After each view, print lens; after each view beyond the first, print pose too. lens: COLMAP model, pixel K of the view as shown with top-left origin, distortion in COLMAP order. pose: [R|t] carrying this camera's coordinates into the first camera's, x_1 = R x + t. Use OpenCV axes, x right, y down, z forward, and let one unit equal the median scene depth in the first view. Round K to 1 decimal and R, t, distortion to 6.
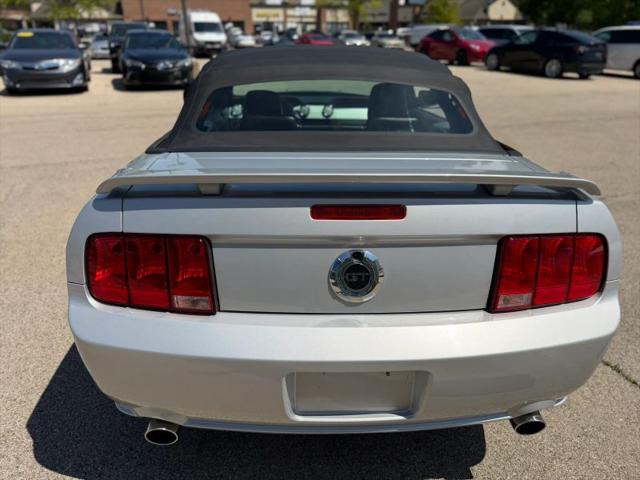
lens RADIAL K [[465.1, 0, 320.0], [0, 465.1, 240.0], [0, 0, 1]] dist [0.002377, -0.007660]
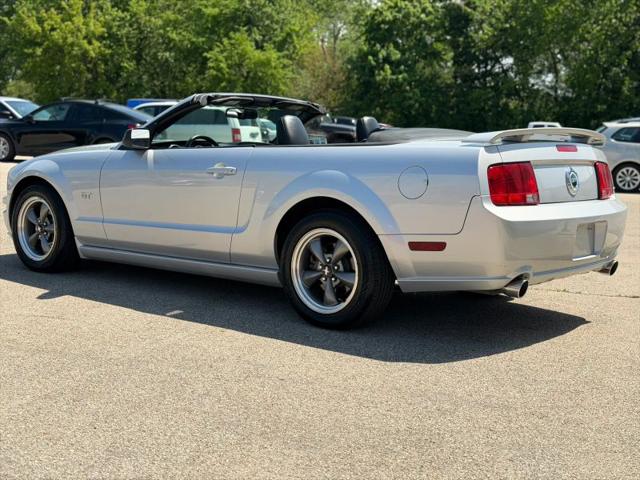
lens RADIAL K [[918.8, 0, 320.0], [0, 918.8, 240.0], [0, 0, 1]] dist [0.072143, 0.042193]
pose [[0.670853, -0.077859, 0.737492, -3.373571], [0.284004, 0.945630, -0.158509, 0.595696], [-0.685053, 0.315787, 0.656491, -0.715852]]
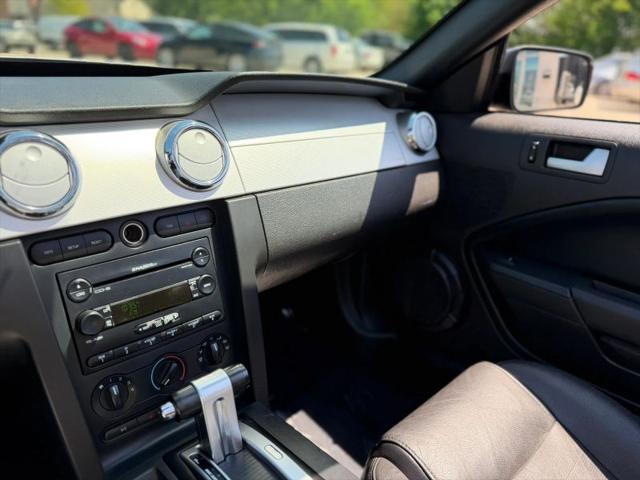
lens RADIAL K [[465.1, 0, 320.0], [0, 465.1, 240.0], [0, 0, 1]] dist [0.002377, -0.007660]
pose [[0.760466, -0.216618, 0.612184, -0.156147], [0.221342, 0.972735, 0.069242, -0.686566], [-0.610492, 0.082845, 0.787678, 2.324465]]
